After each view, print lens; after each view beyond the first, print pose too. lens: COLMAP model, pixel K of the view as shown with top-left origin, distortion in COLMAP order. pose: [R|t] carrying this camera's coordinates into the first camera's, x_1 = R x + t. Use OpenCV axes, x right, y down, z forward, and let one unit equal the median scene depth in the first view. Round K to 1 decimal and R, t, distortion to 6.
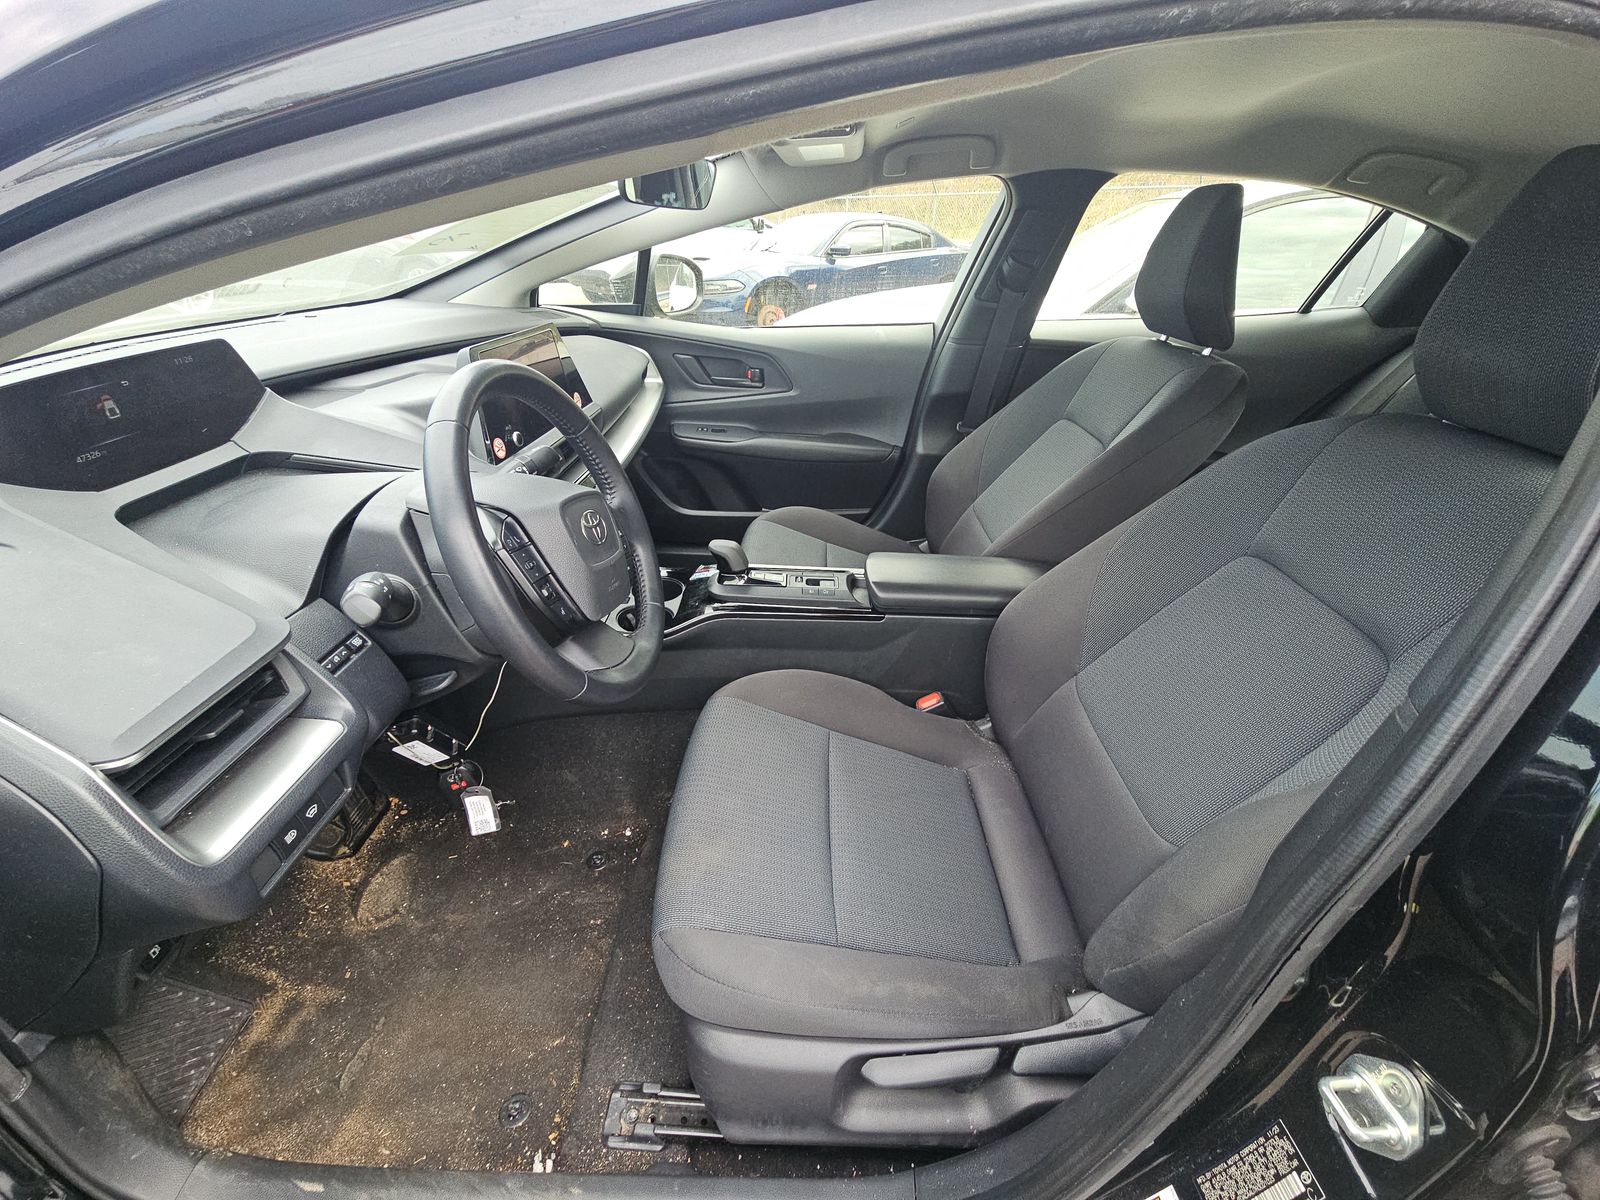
lens RADIAL K [[657.0, 0, 803.9], [0, 657.0, 597.5], [0, 0, 1]] dist [-0.009656, -0.000214]
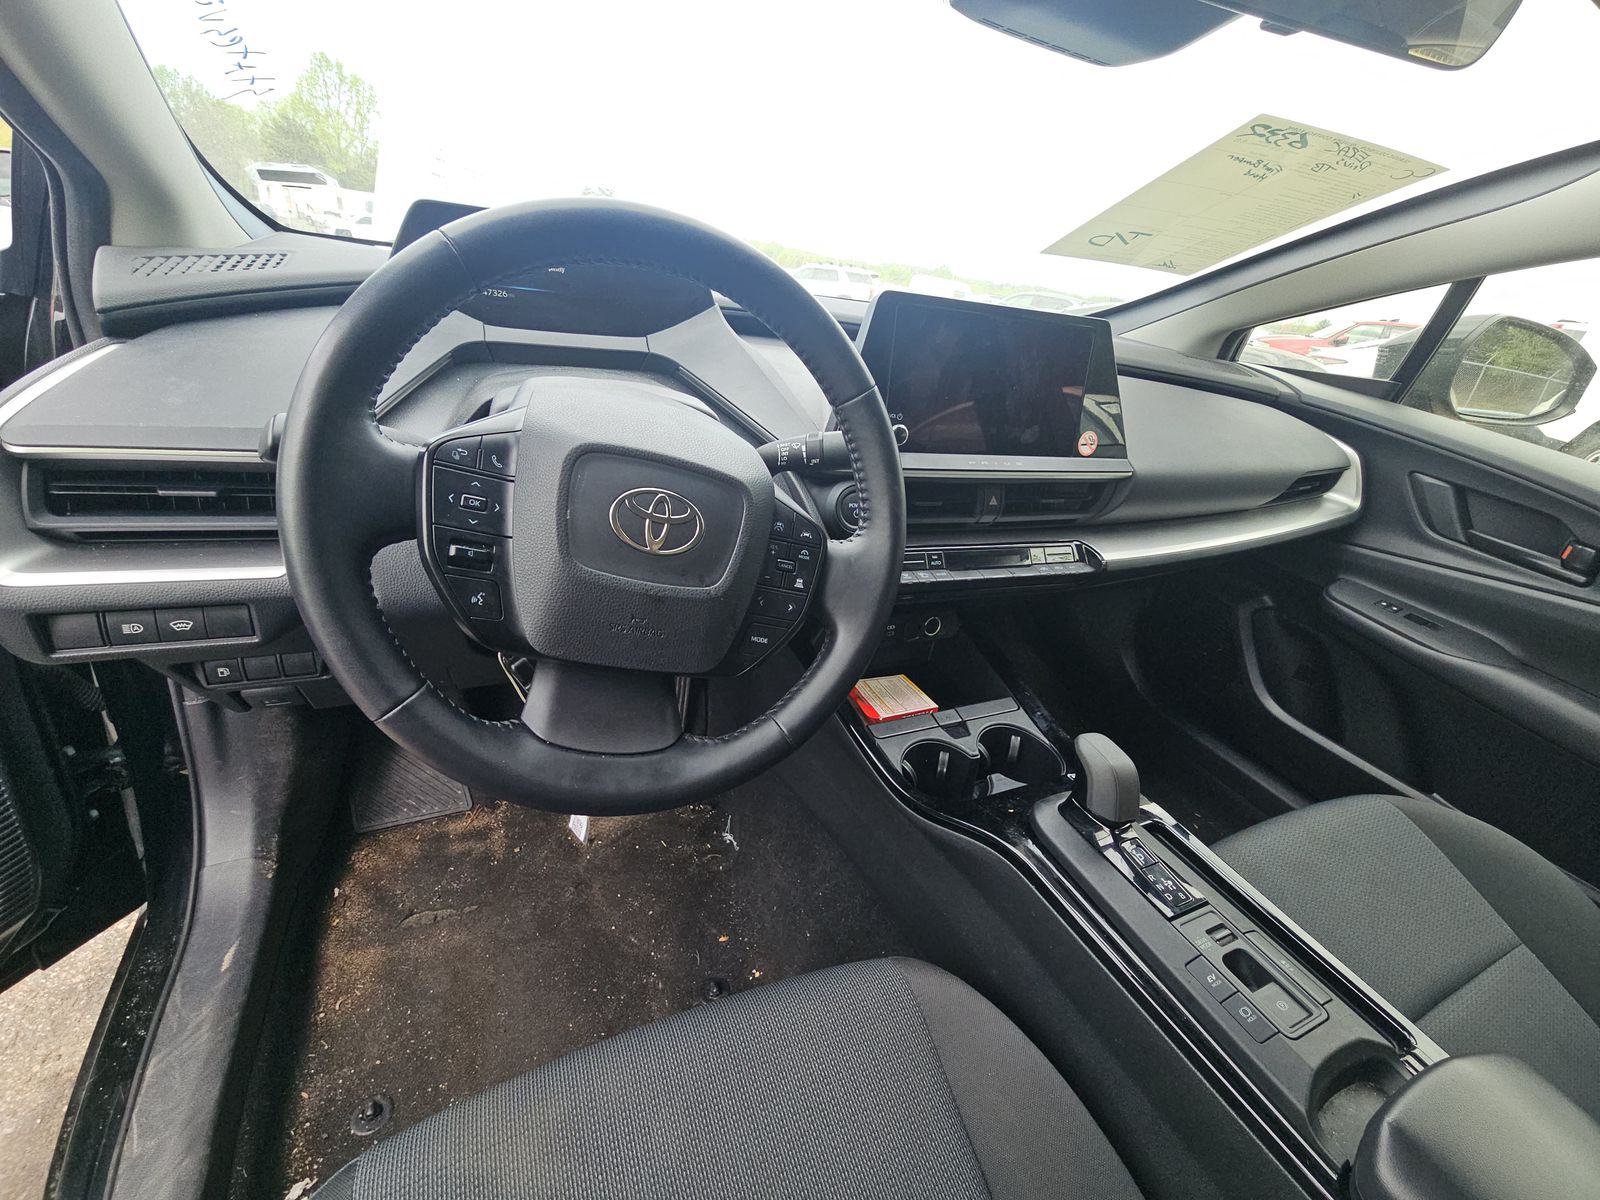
lens RADIAL K [[657.0, 0, 803.9], [0, 657.0, 597.5], [0, 0, 1]] dist [-0.009656, -0.000214]
pose [[0.414571, 0.422361, -0.806066, 0.085344], [-0.536348, 0.828978, 0.158515, -0.087059], [0.735161, 0.366616, 0.570202, 0.331281]]
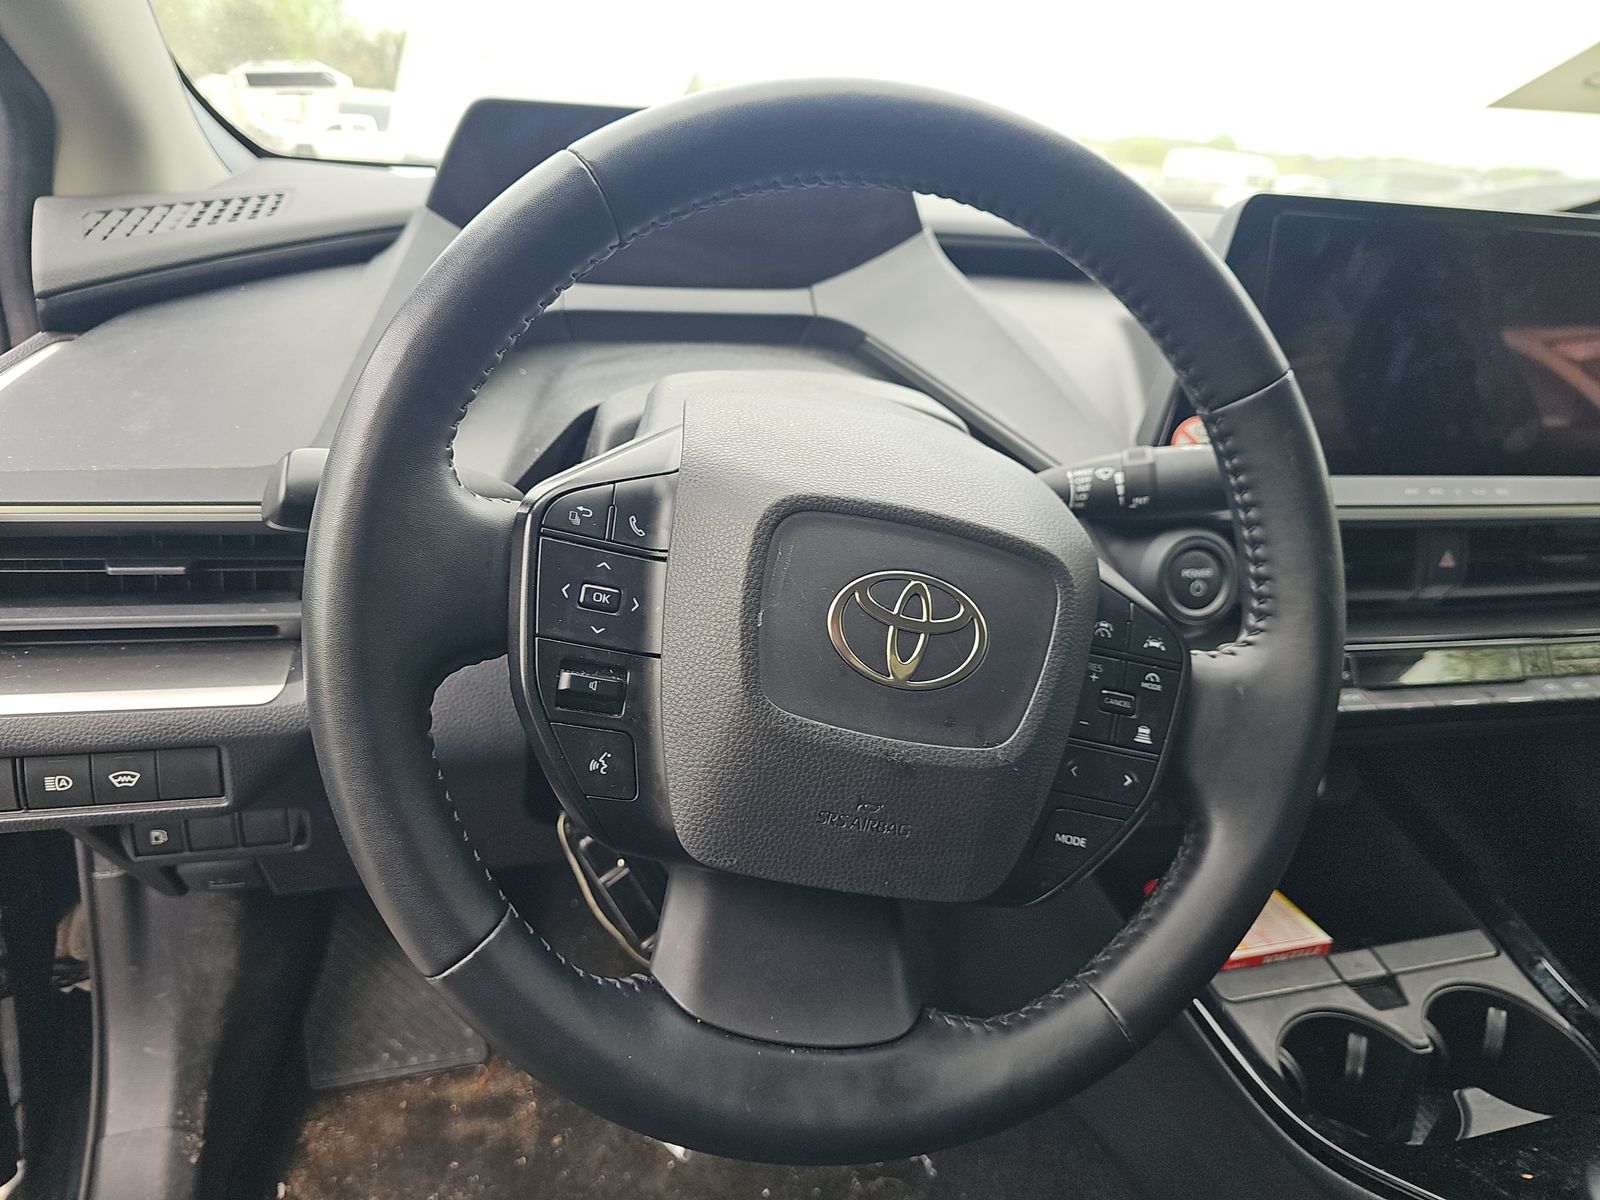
lens RADIAL K [[1103.2, 0, 800.0], [0, 1103.2, 600.0], [0, 0, 1]] dist [0.000124, -0.028262]
pose [[0.260186, 0.352264, -0.899007, 0.056001], [-0.514994, 0.838211, 0.179395, -0.078539], [0.816752, 0.416307, 0.399505, 0.312129]]
